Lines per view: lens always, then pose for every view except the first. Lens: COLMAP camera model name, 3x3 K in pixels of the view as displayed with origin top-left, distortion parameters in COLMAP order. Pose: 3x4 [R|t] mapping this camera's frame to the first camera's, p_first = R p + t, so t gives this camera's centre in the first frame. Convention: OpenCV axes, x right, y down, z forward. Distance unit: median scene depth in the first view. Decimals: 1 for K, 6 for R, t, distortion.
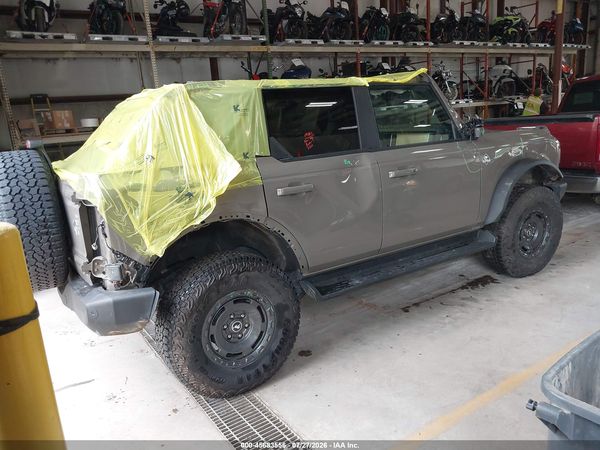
lens RADIAL K [[494.2, 0, 298.3], [0, 494.2, 216.3], [0, 0, 1]] dist [0.057201, -0.002112]
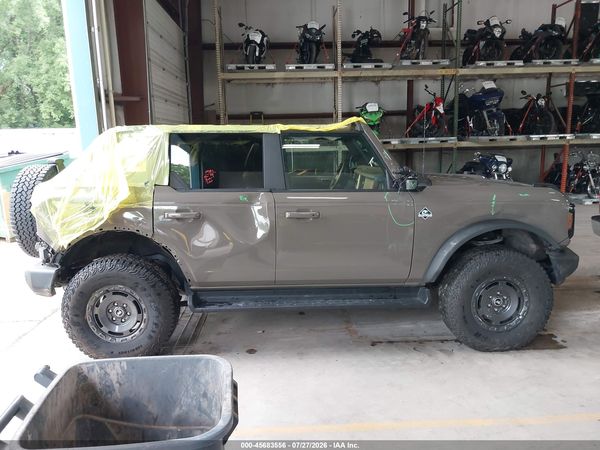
lens RADIAL K [[460.3, 0, 301.9], [0, 460.3, 242.4], [0, 0, 1]] dist [0.031704, 0.001057]
pose [[0.864078, 0.171237, -0.473337, 0.738692], [-0.149785, 0.985230, 0.082990, -0.116073], [0.480556, -0.000811, 0.876963, 0.112906]]
